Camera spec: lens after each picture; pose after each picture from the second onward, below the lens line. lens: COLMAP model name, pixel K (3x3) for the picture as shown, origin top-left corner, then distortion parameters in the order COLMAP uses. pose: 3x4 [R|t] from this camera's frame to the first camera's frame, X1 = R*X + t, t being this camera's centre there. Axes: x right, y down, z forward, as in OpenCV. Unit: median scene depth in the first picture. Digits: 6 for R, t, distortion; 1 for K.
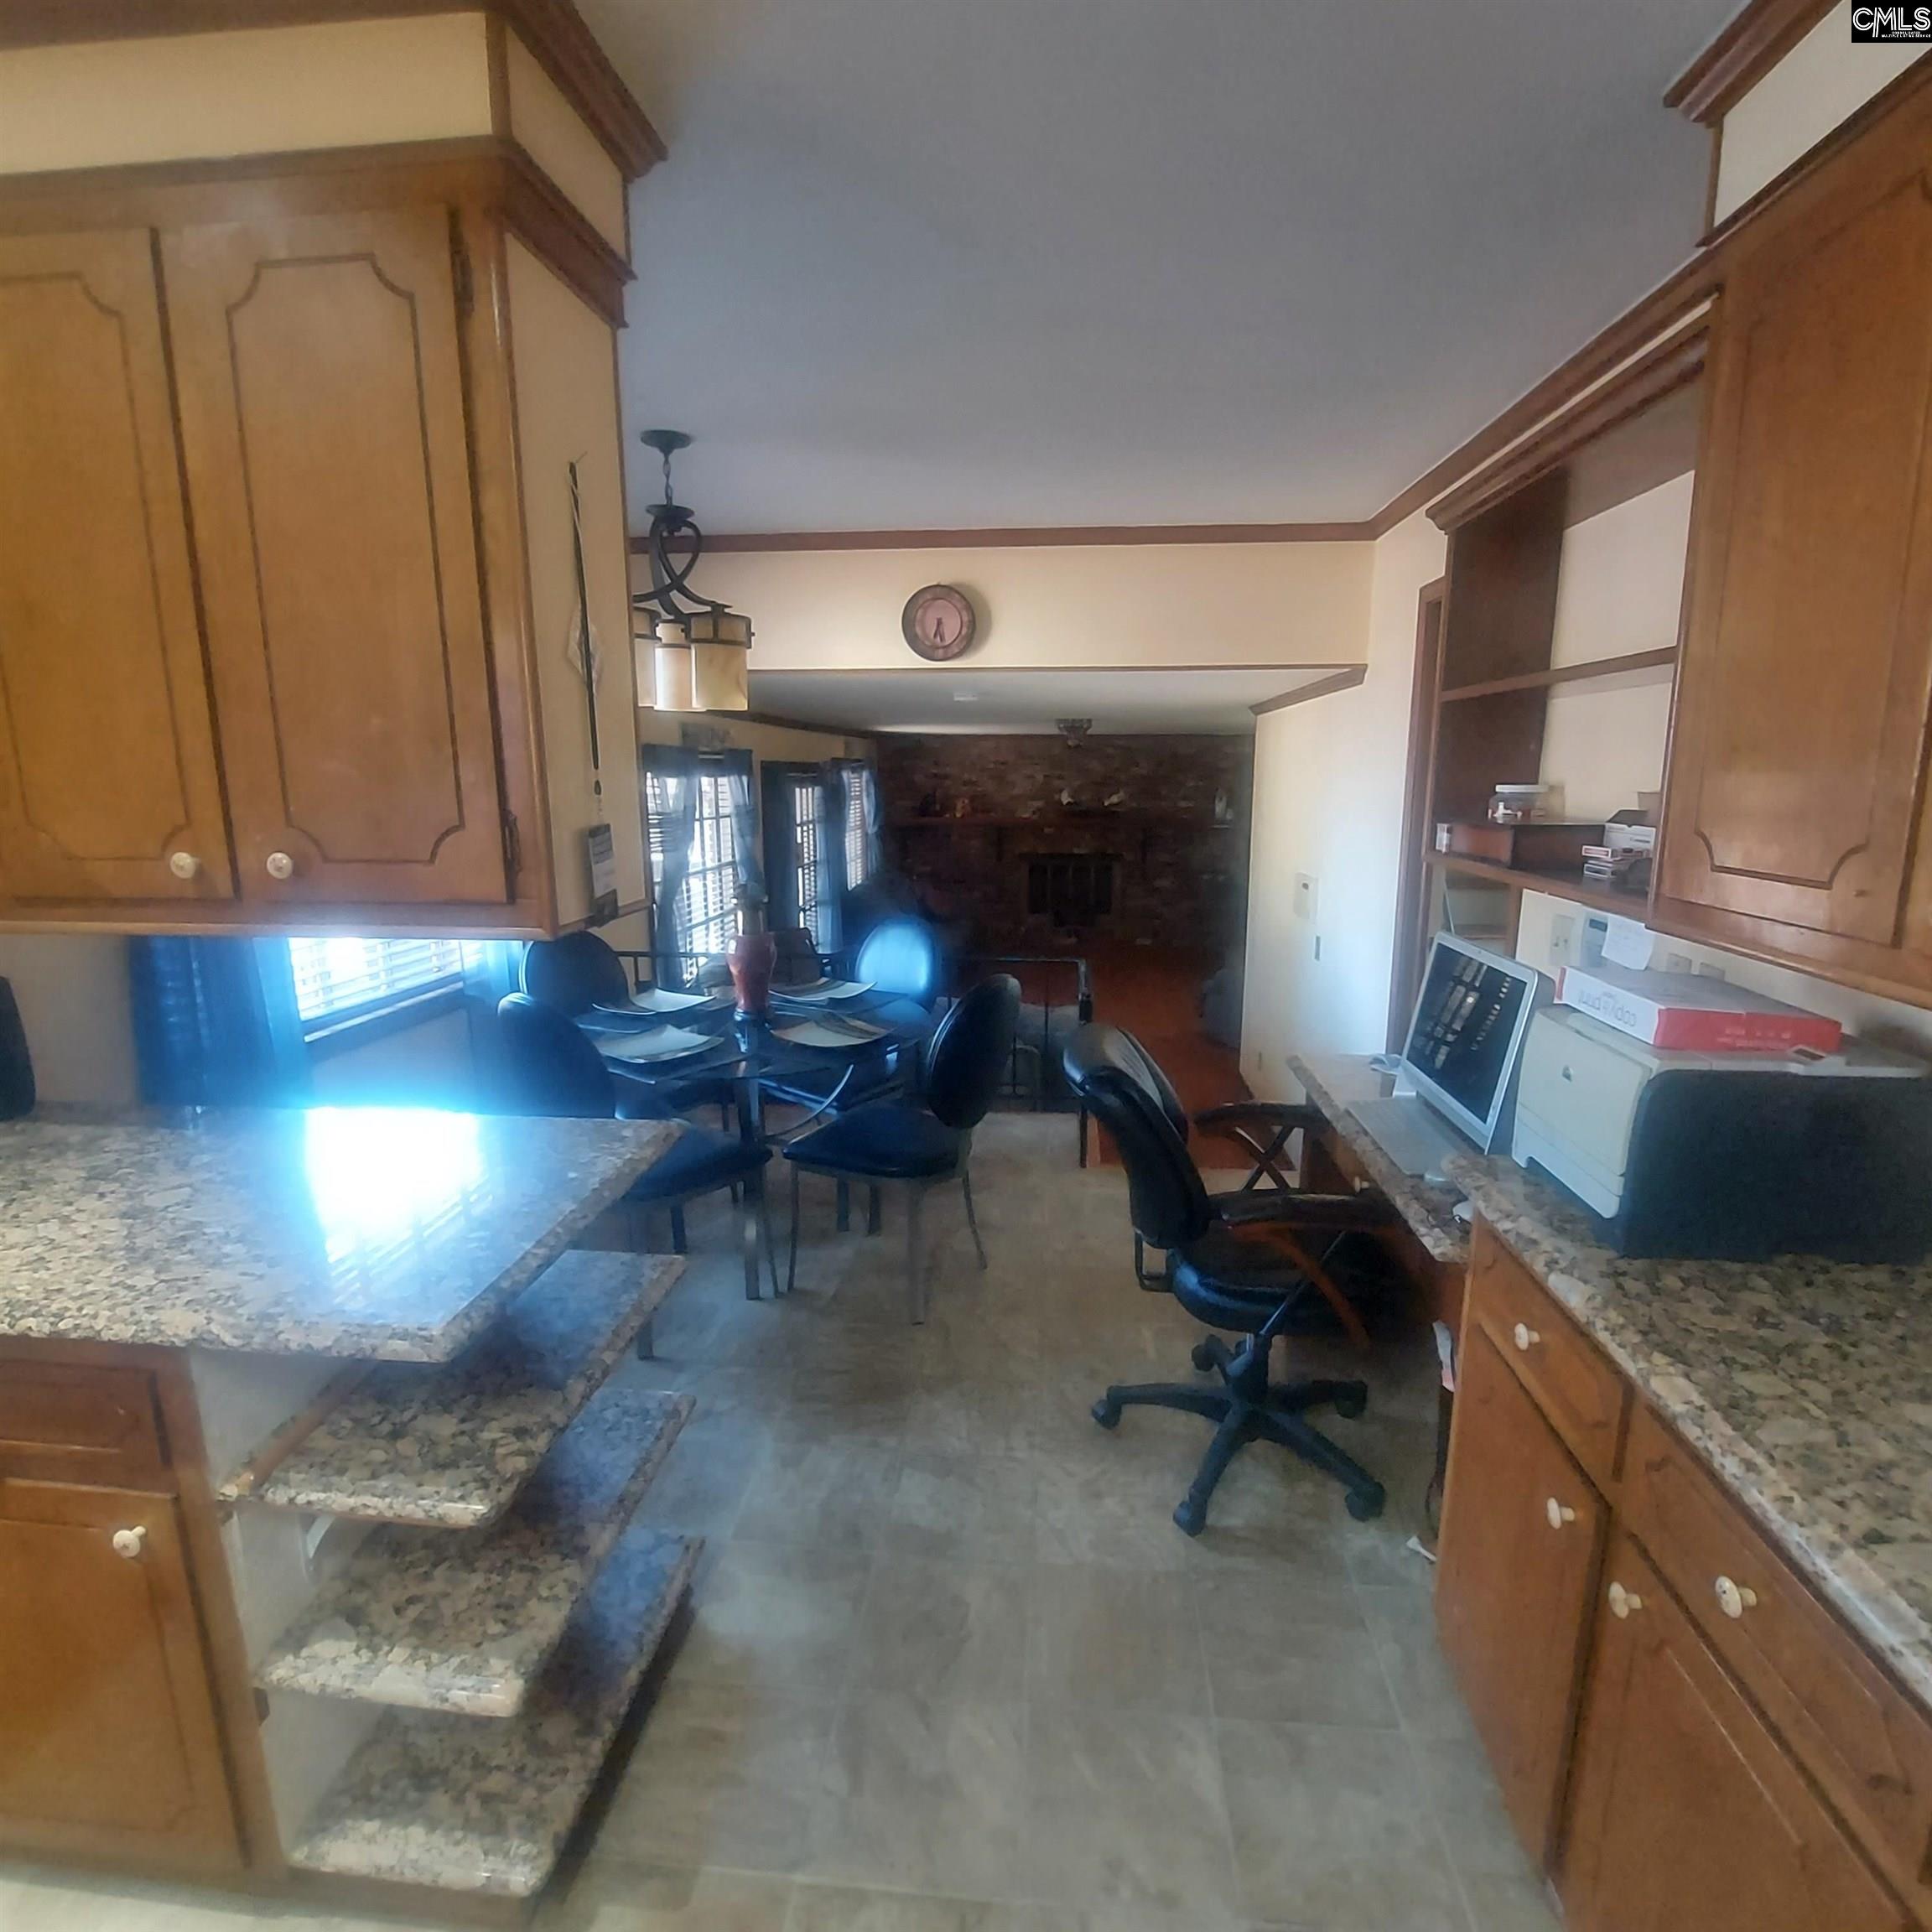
lens RADIAL K [[1017.9, 0, 969.2], [0, 1017.9, 972.1], [0, 0, 1]] dist [-0.000910, -0.015488]
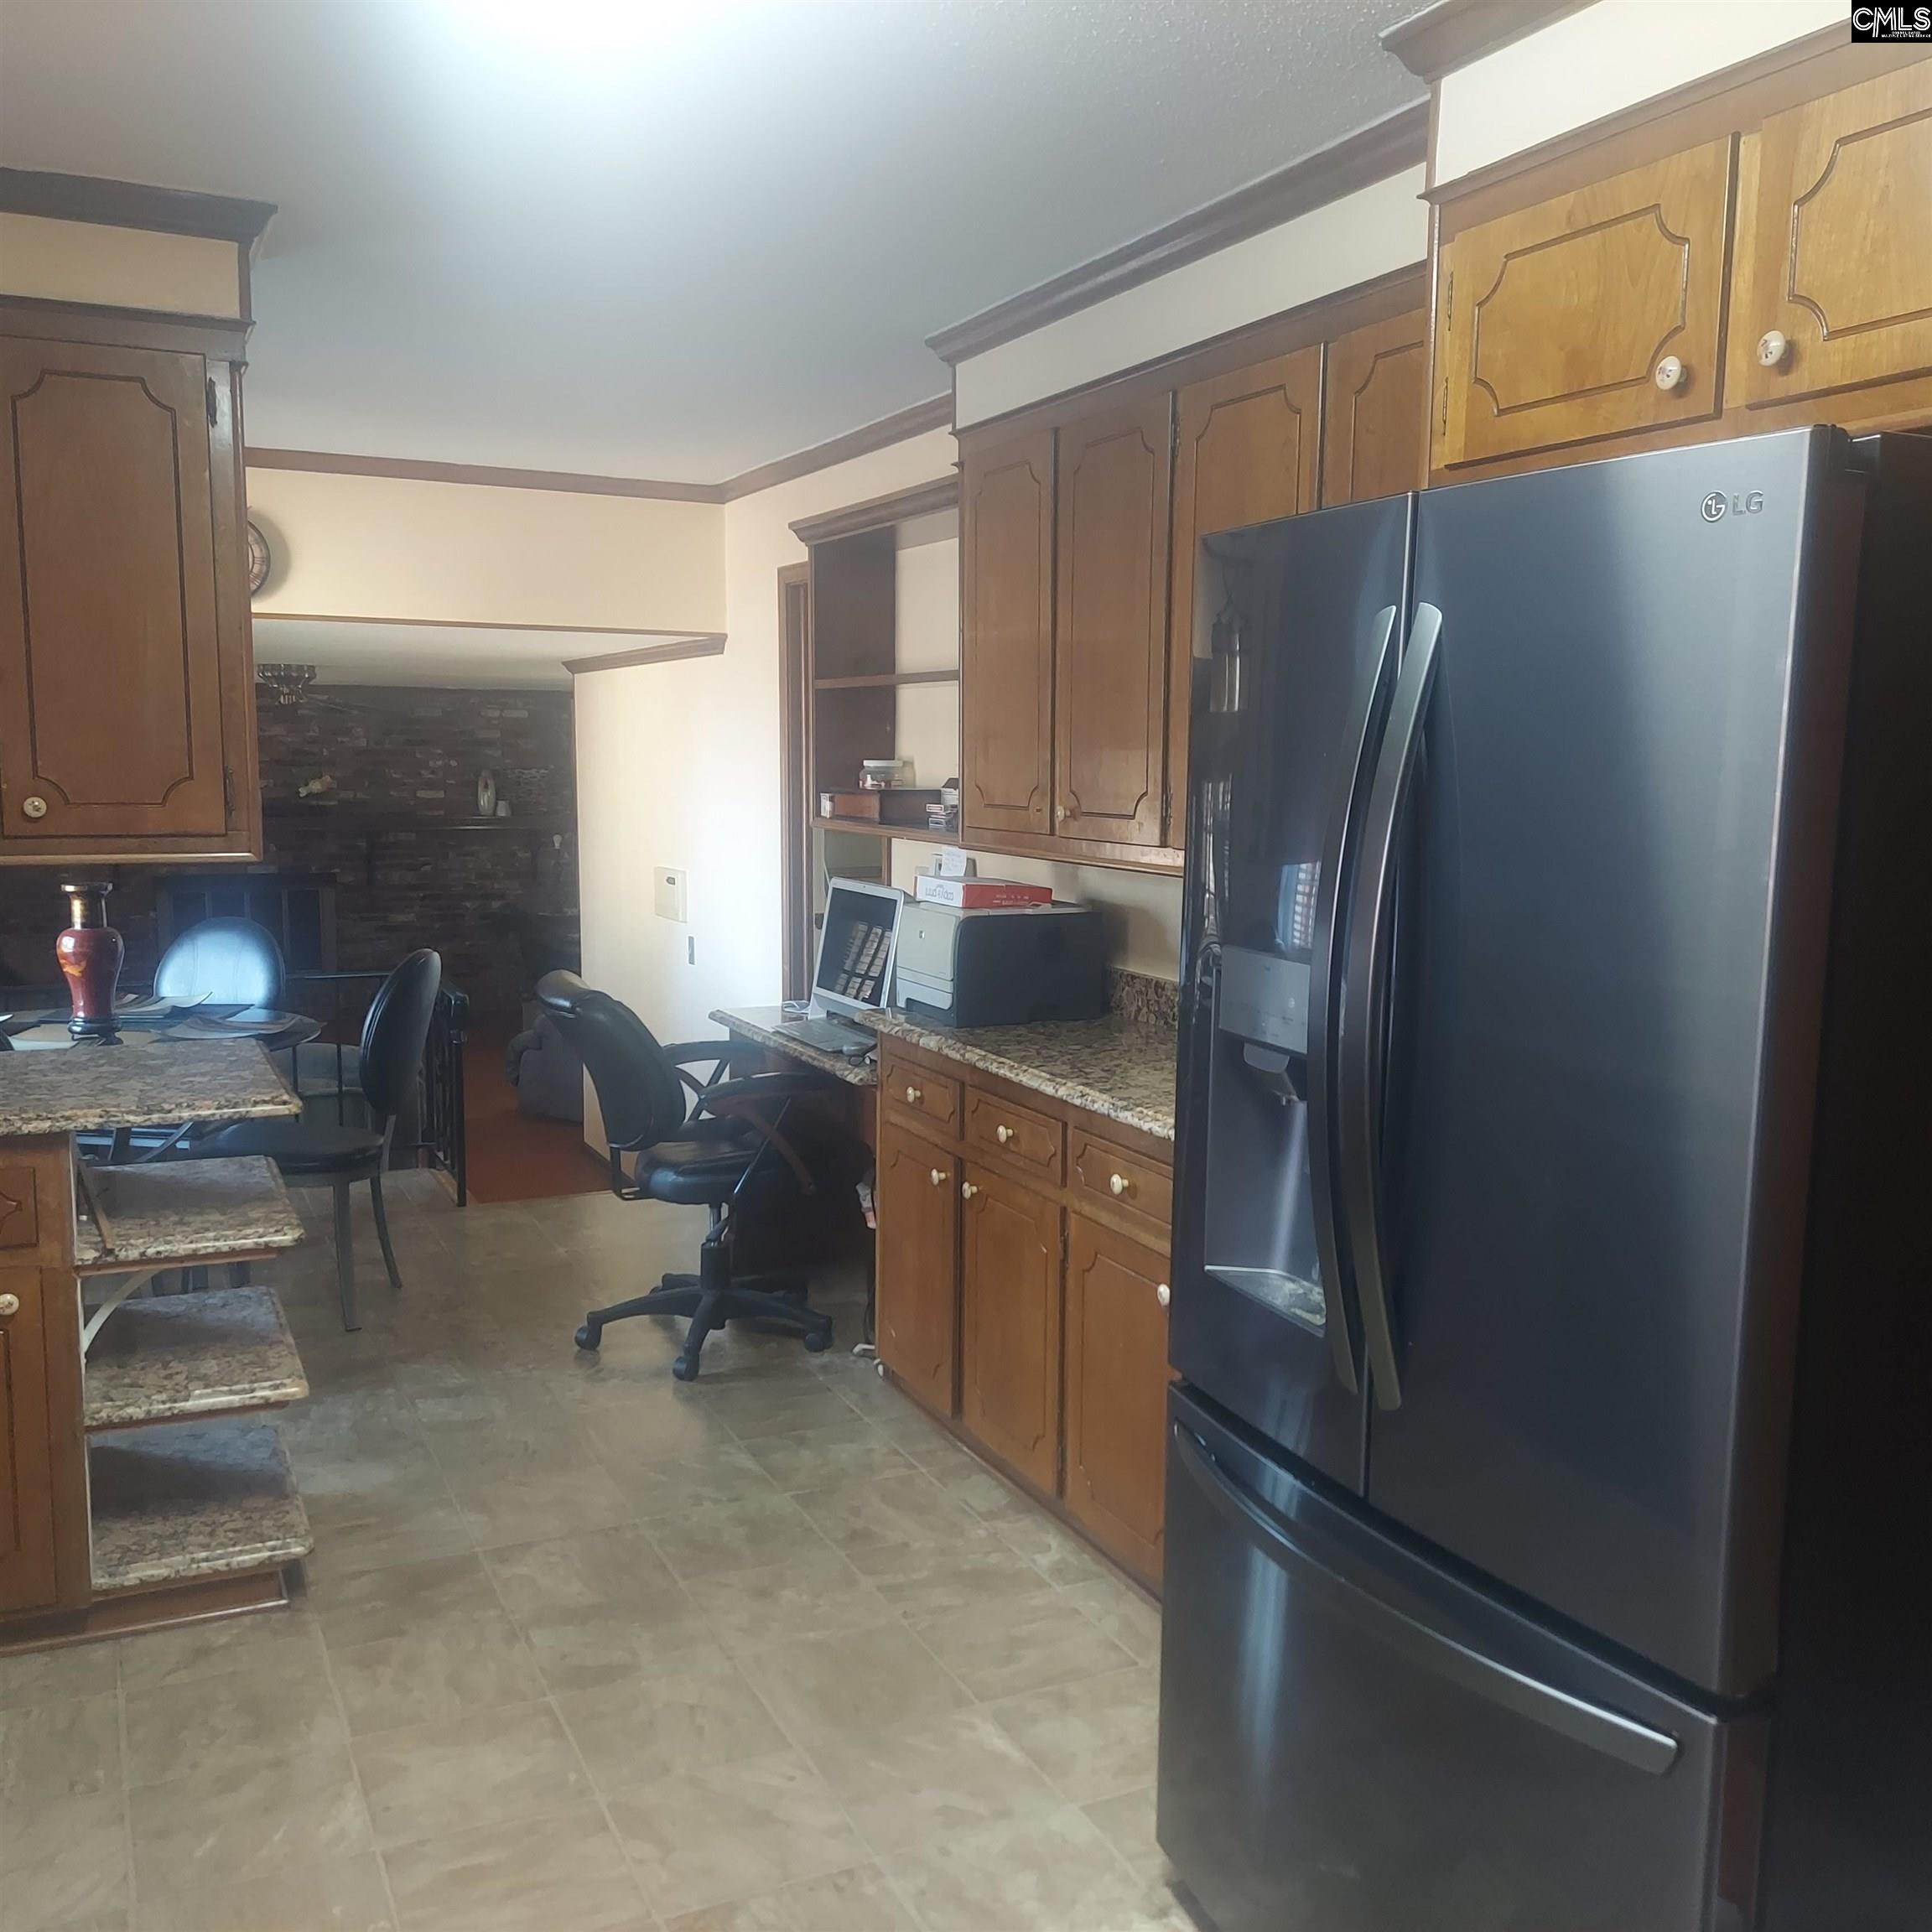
lens RADIAL K [[1910.1, 0, 963.3], [0, 1910.1, 977.2], [0, 0, 1]] dist [0.127904, -0.200041]
pose [[0.863472, -0.050432, 0.501869, -0.611012], [0.088051, 0.994782, -0.051528, 0.228772], [-0.496652, 0.088683, 0.863408, -1.144108]]
